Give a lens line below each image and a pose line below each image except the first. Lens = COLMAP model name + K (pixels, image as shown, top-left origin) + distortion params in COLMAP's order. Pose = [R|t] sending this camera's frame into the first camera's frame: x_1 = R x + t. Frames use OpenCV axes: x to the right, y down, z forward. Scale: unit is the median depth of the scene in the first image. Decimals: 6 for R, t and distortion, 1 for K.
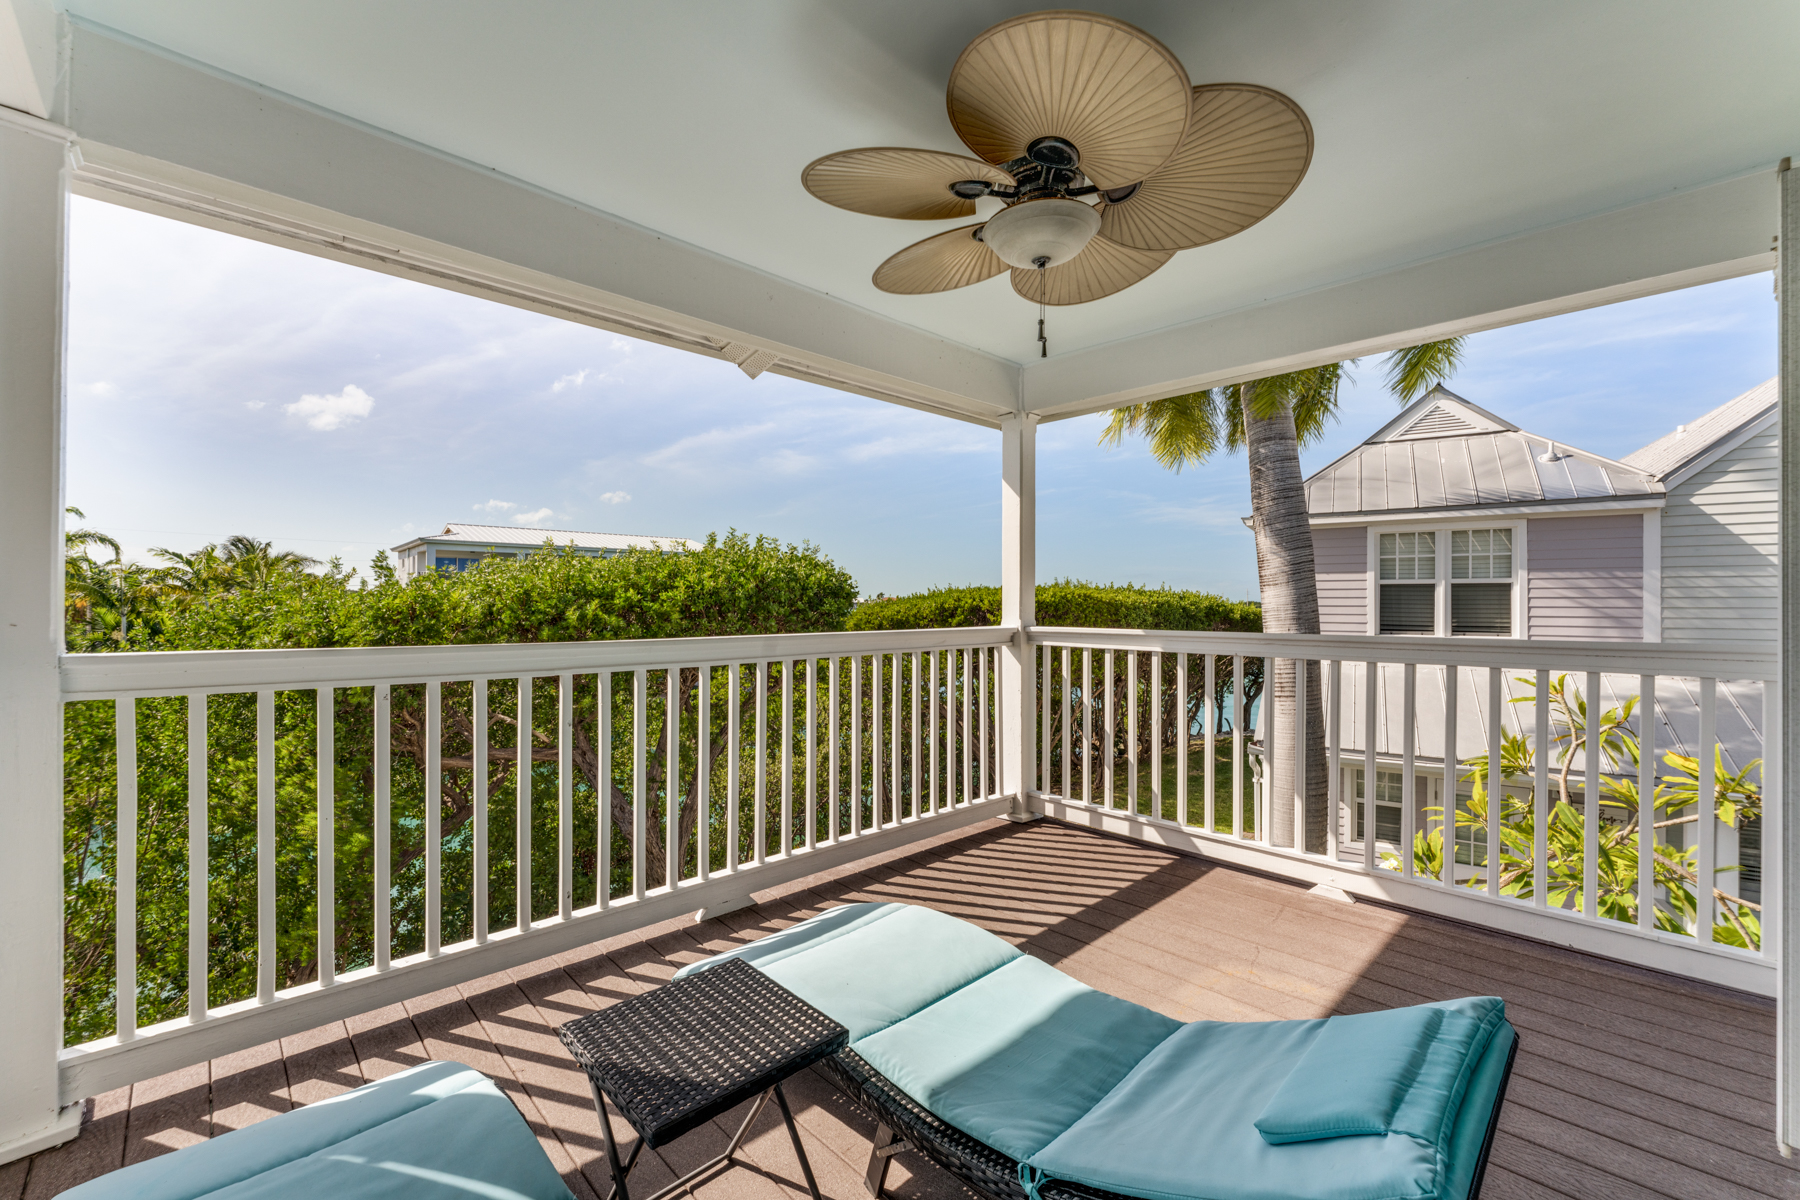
lens RADIAL K [[733.9, 0, 900.0], [0, 733.9, 600.0], [0, 0, 1]] dist [-0.021757, 0.000053]
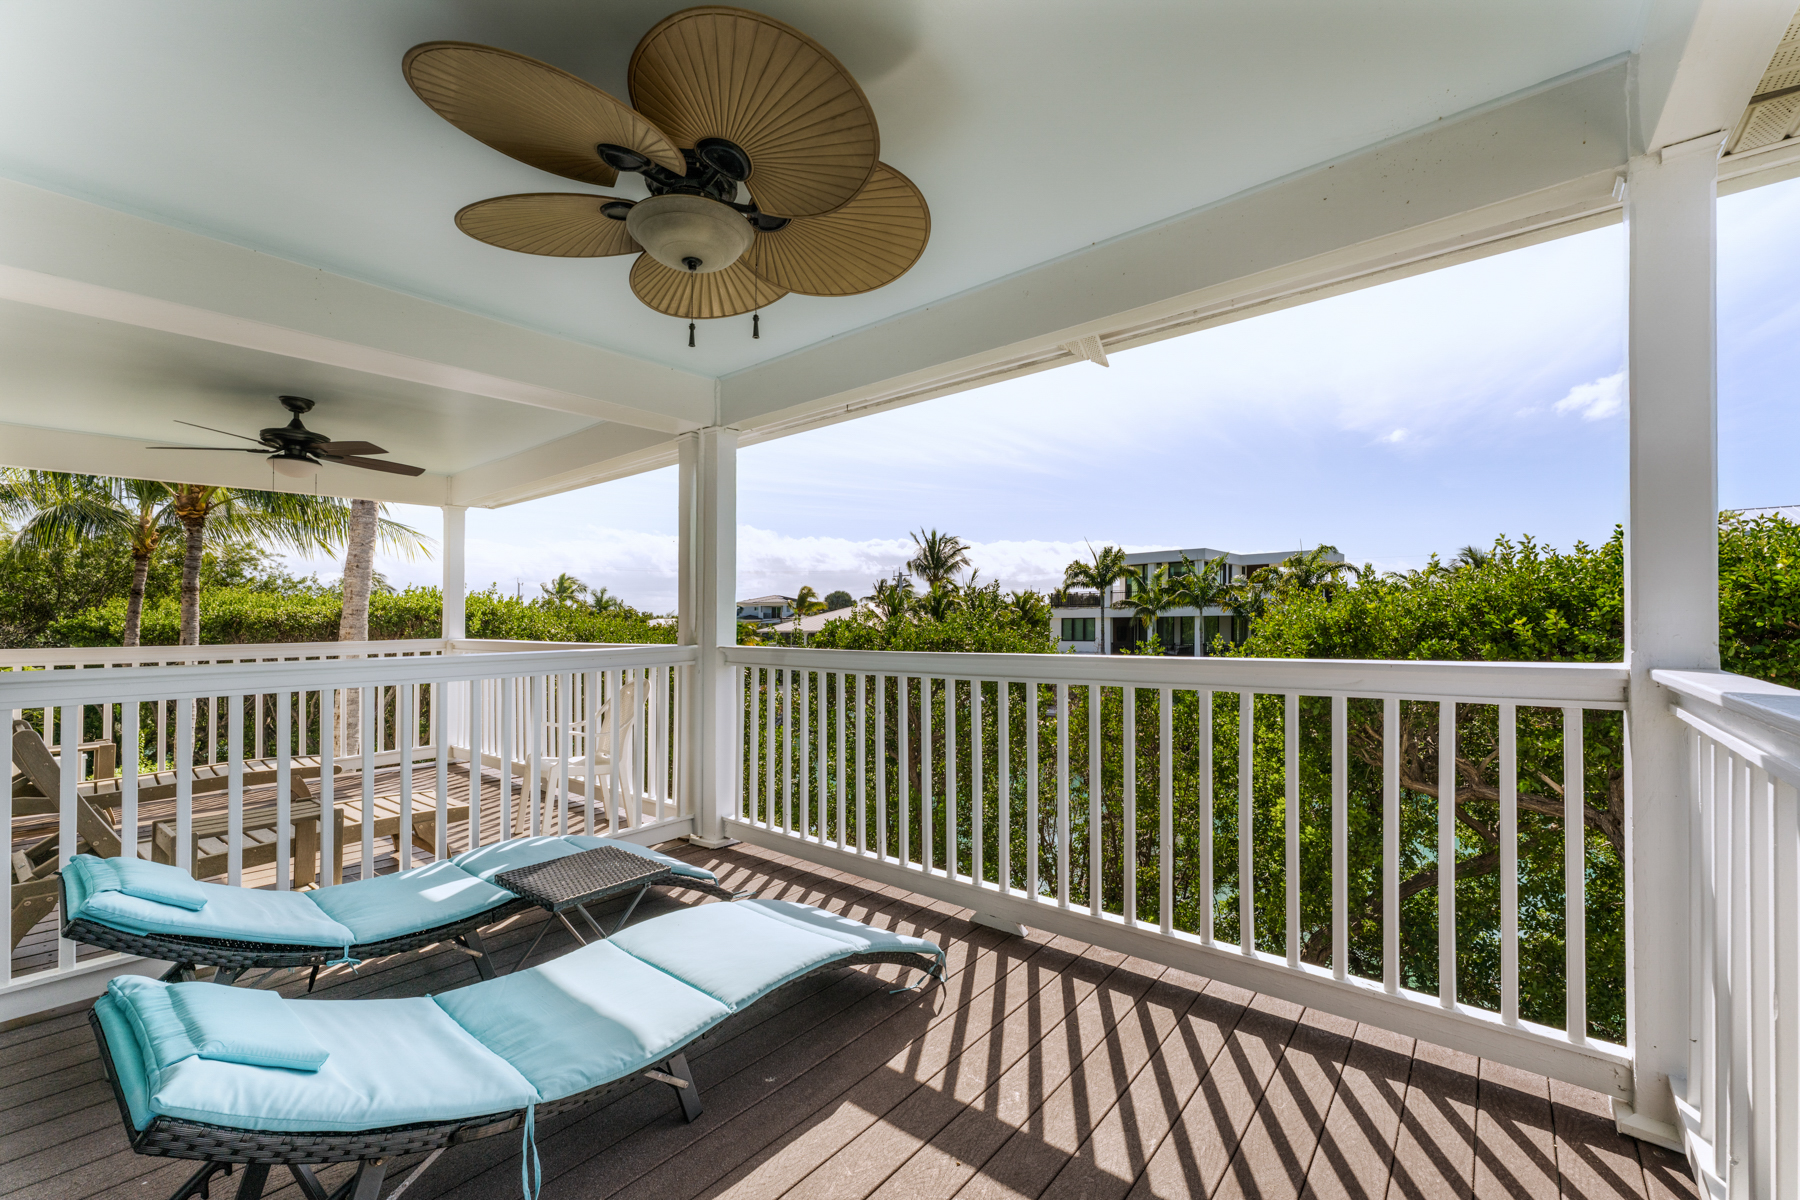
lens RADIAL K [[785.1, 0, 929.3], [0, 785.1, 602.0], [0, 0, 1]] dist [0.002926, -0.000484]
pose [[0.087716, -0.025673, -0.995815, 0.473895], [0.015537, 0.999581, -0.024402, 0.002355], [0.996024, -0.013332, 0.088078, 0.458934]]
